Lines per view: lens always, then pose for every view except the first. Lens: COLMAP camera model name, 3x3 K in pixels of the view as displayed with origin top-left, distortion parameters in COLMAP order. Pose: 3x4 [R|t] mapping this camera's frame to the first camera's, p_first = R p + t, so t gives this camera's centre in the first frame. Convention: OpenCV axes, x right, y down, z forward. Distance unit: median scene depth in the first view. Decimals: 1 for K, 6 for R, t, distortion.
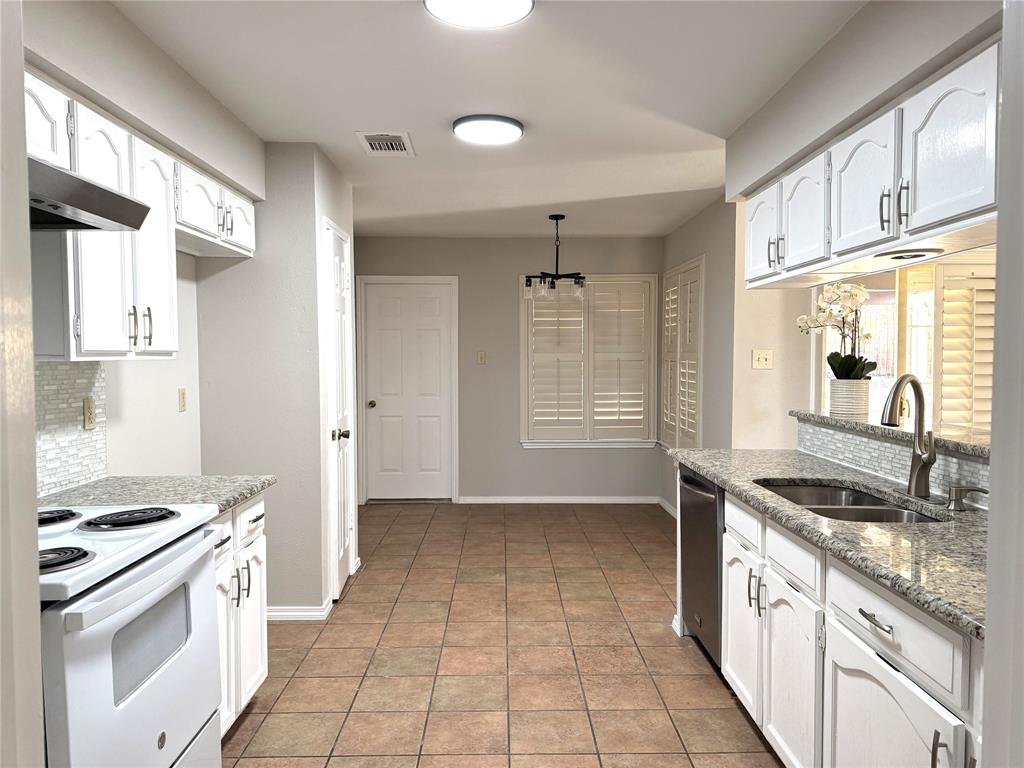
lens RADIAL K [[722.4, 0, 514.6], [0, 722.4, 385.9], [0, 0, 1]] dist [0.092279, -0.128975]
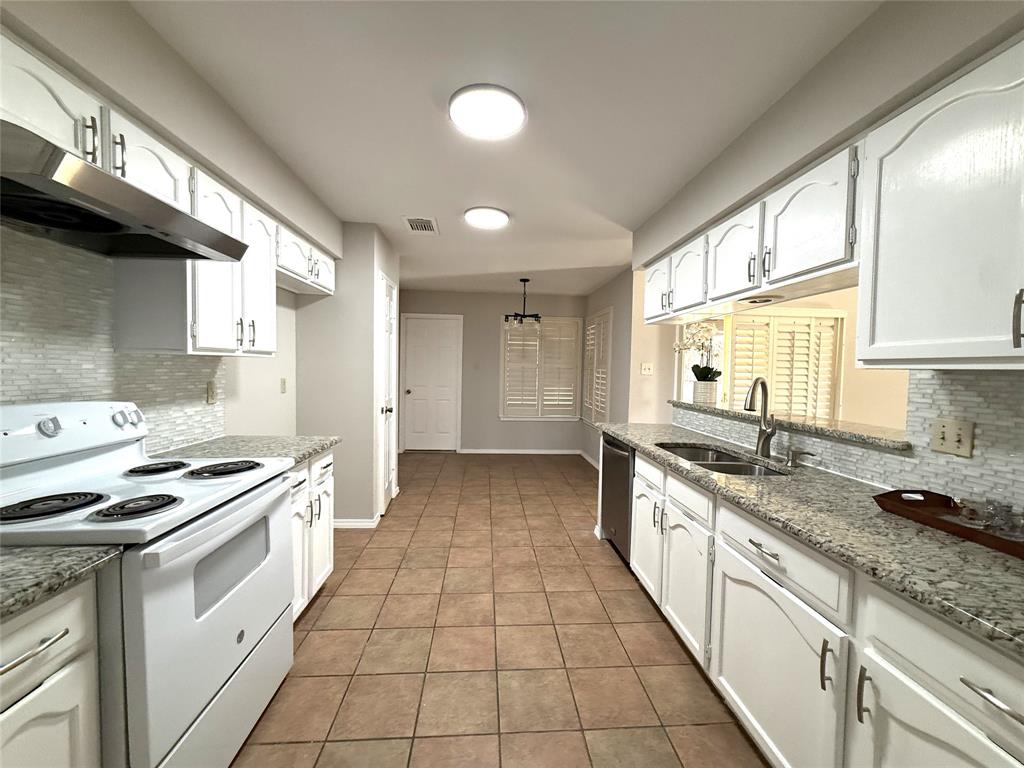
lens RADIAL K [[407.4, 0, 515.7], [0, 407.4, 383.5], [0, 0, 1]] dist [0.005693, -0.000012]
pose [[0.998034, 0.021259, 0.058965, -0.022560], [-0.021139, 0.999773, -0.002663, 0.008743], [-0.059008, 0.001412, 0.998257, 0.150165]]
